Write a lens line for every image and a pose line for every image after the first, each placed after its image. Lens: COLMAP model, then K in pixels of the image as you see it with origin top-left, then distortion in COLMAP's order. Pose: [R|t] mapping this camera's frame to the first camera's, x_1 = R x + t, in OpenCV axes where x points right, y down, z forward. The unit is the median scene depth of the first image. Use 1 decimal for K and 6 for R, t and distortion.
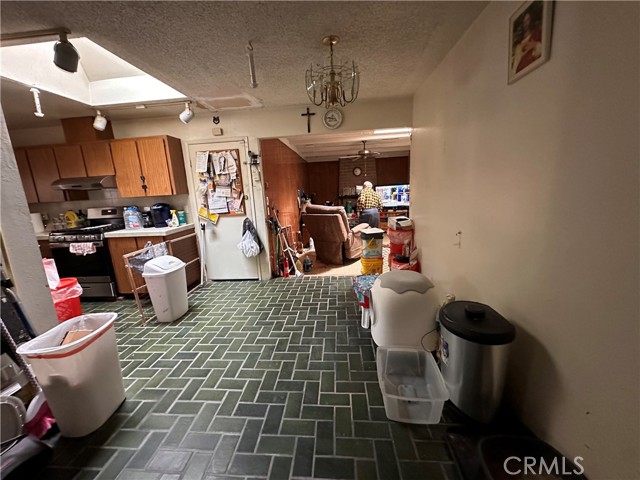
lens RADIAL K [[255.6, 0, 319.2], [0, 255.6, 241.5], [0, 0, 1]] dist [-0.008821, -0.000471]
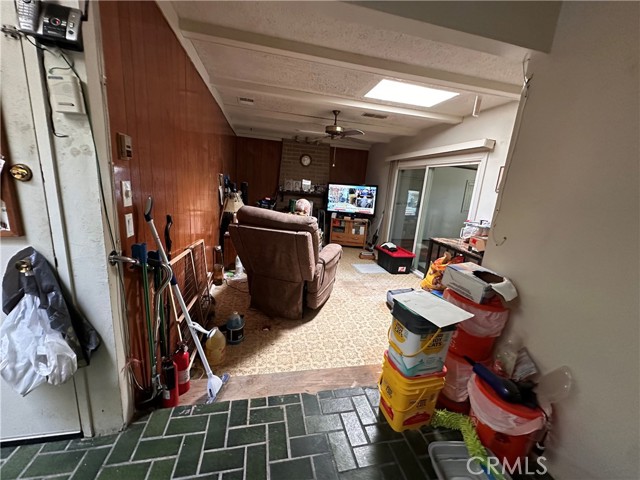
lens RADIAL K [[255.6, 0, 322.4], [0, 255.6, 239.8], [0, 0, 1]] dist [-0.008821, -0.000471]
pose [[0.945644, 0.057005, 0.320170, -0.052769], [-0.062849, 0.997991, 0.007942, -0.090851], [-0.319074, -0.027632, 0.947327, 0.474865]]
